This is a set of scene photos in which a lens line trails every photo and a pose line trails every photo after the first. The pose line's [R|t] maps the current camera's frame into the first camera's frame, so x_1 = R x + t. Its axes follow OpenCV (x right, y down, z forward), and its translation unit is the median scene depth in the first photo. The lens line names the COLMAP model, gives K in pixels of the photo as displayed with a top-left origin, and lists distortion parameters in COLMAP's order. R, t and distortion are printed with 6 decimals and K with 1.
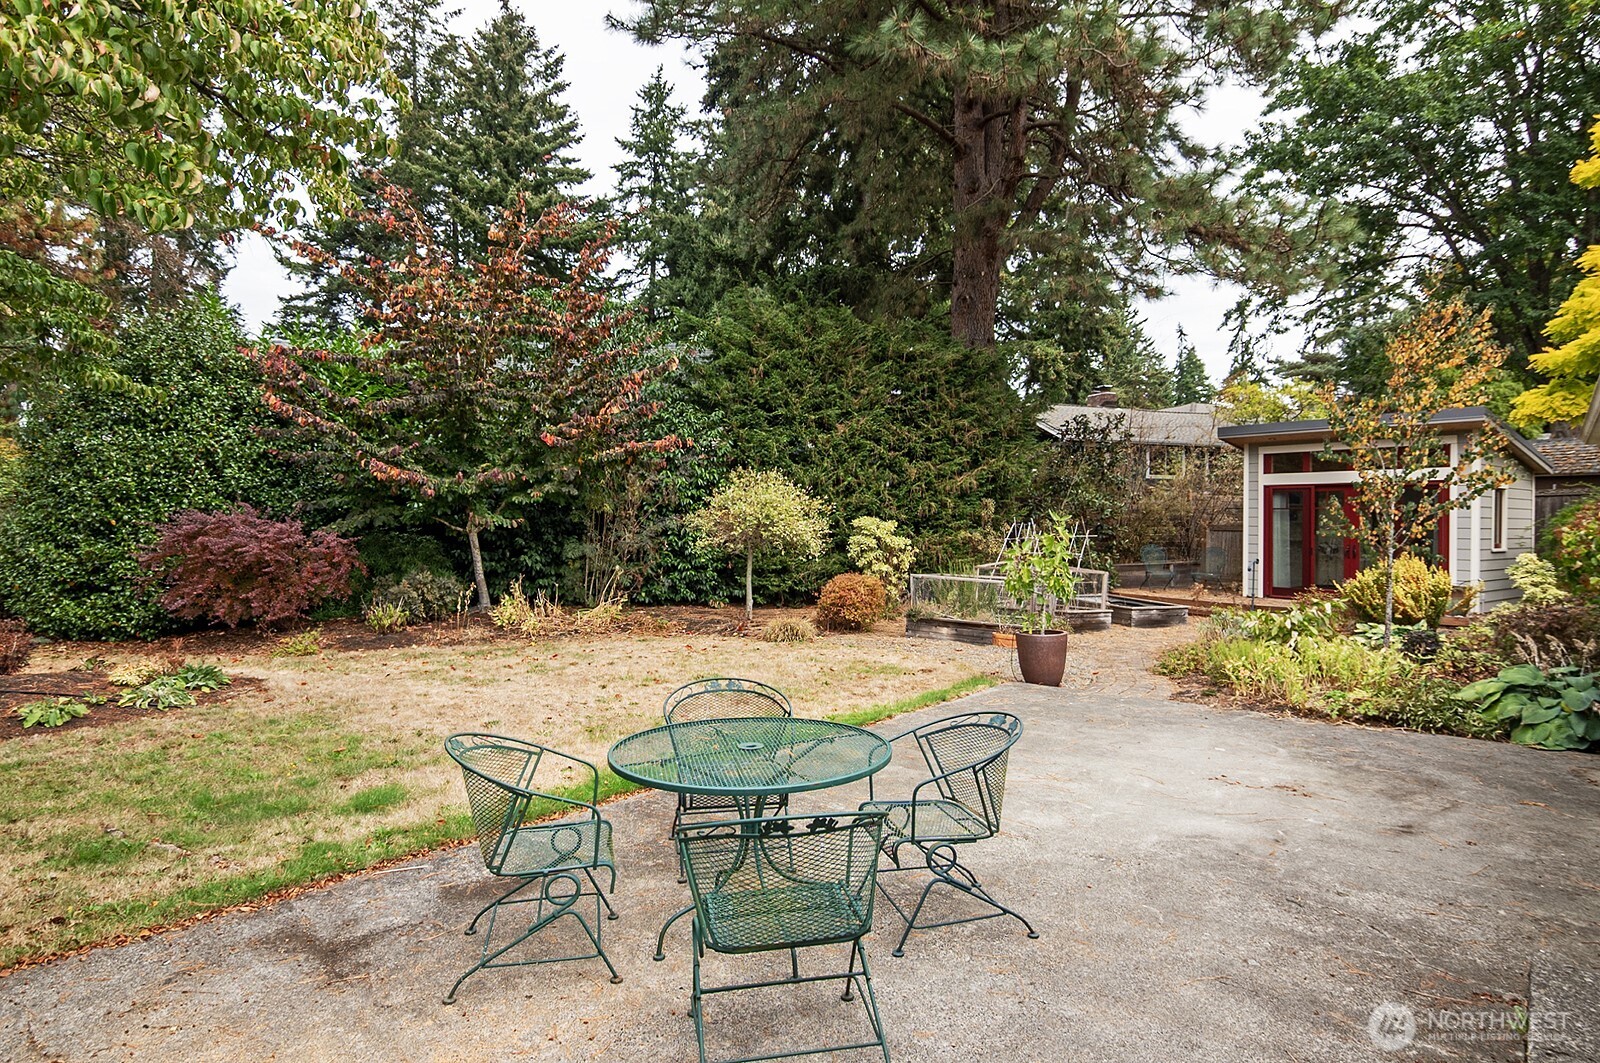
lens RADIAL K [[865.5, 0, 802.1], [0, 865.5, 519.3], [0, 0, 1]] dist [0.002691, 0.001744]
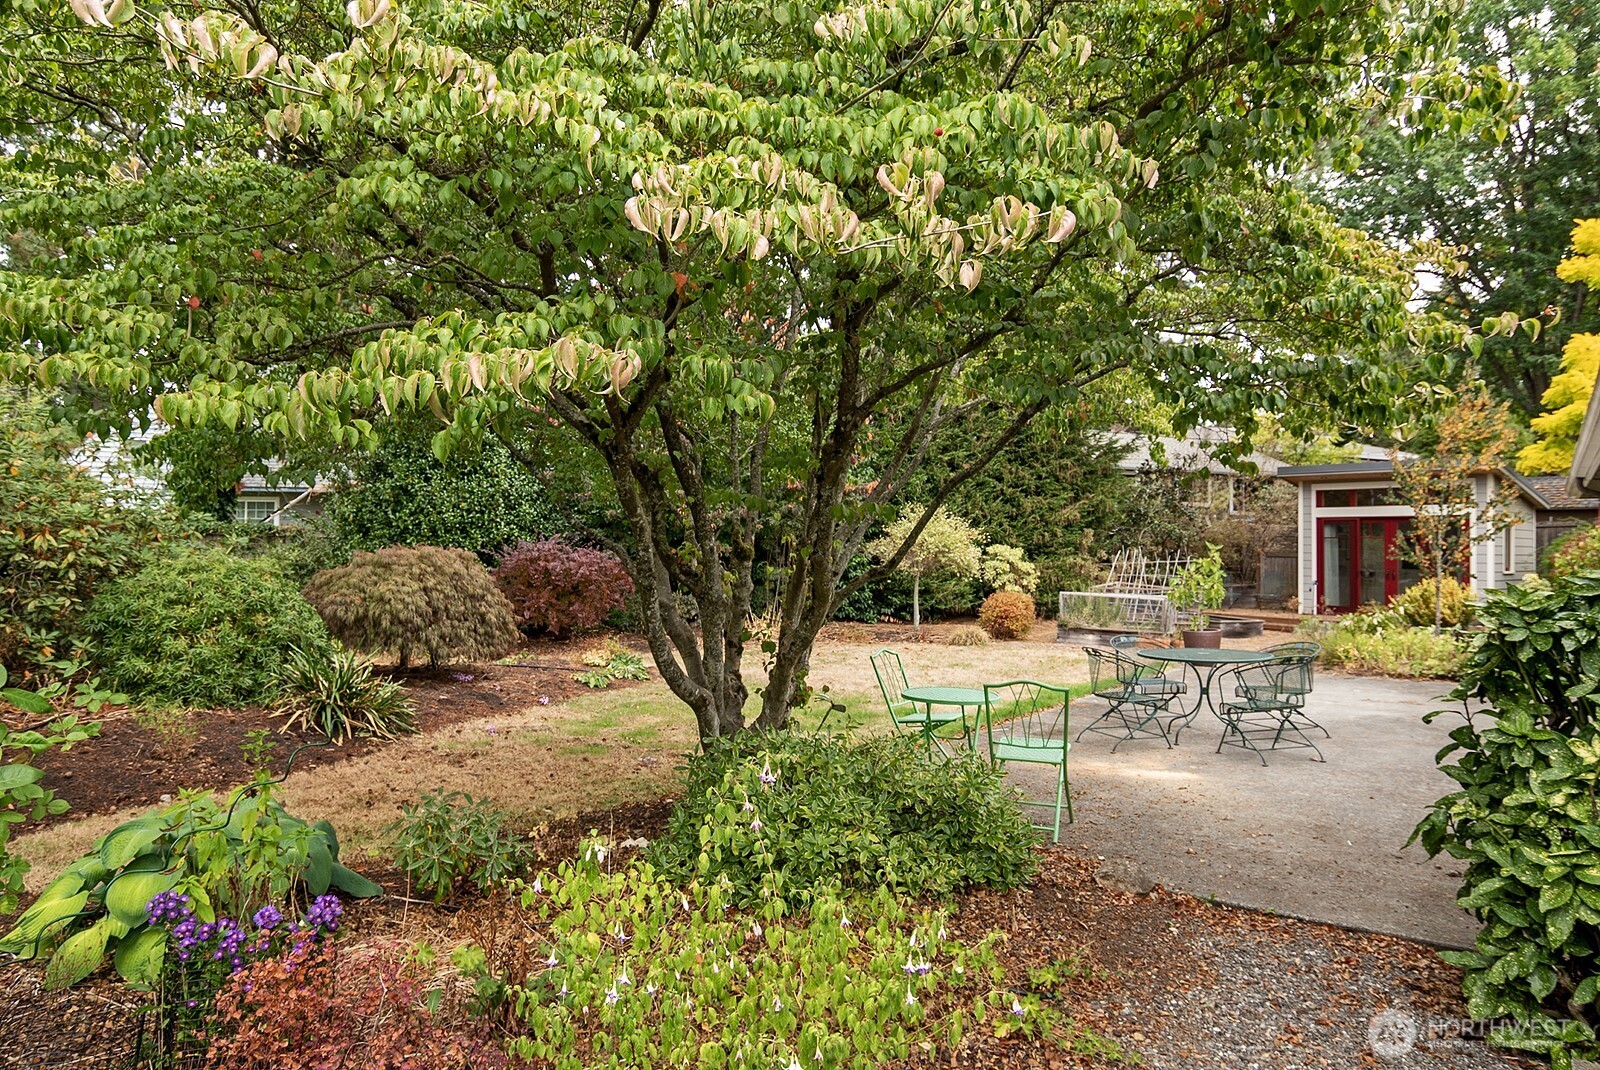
lens RADIAL K [[1008.3, 0, 800.0], [0, 1008.3, 535.0], [0, 0, 1]] dist [-0.003464, -0.002532]
pose [[0.997469, 0.000760, 0.071103, -0.289896], [-0.000107, 0.999958, -0.009192, -0.003806], [-0.071107, 0.009161, 0.997427, -0.339042]]
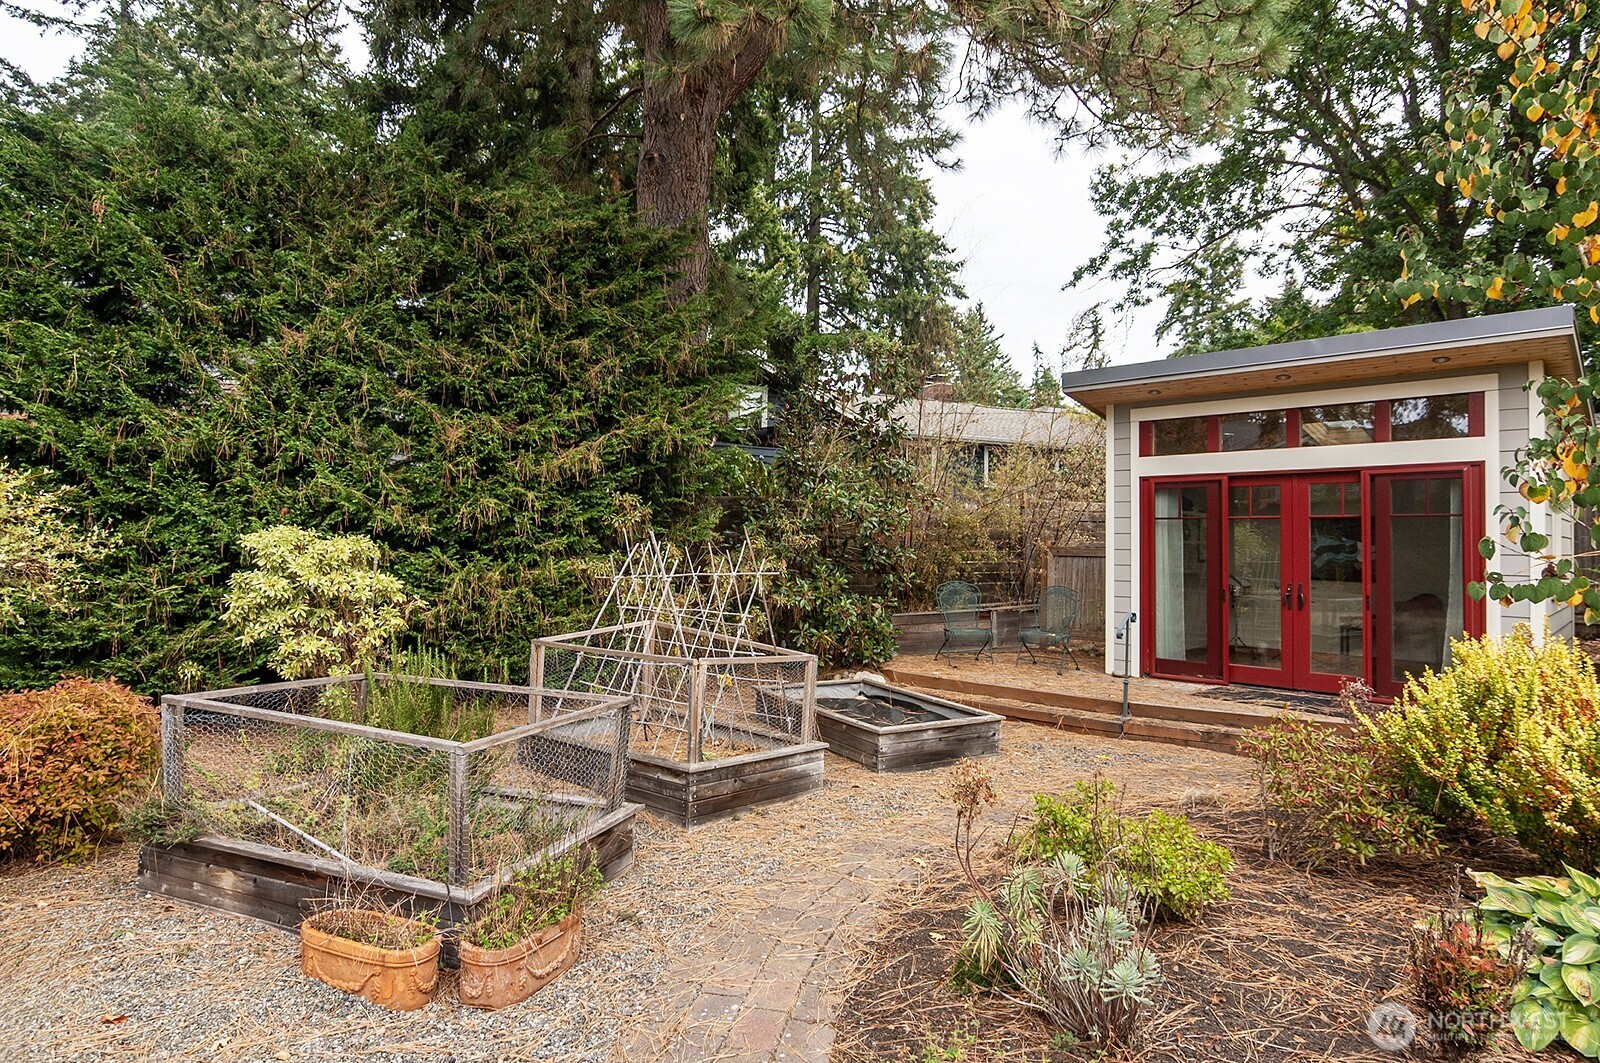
lens RADIAL K [[876.0, 0, 784.1], [0, 876.0, 529.1], [0, 0, 1]] dist [-0.003637, 0.000040]
pose [[0.991726, 0.004401, 0.128297, 0.265906], [-0.002906, 0.999926, -0.011837, 0.002558], [-0.128340, 0.011366, 0.991665, 0.536469]]
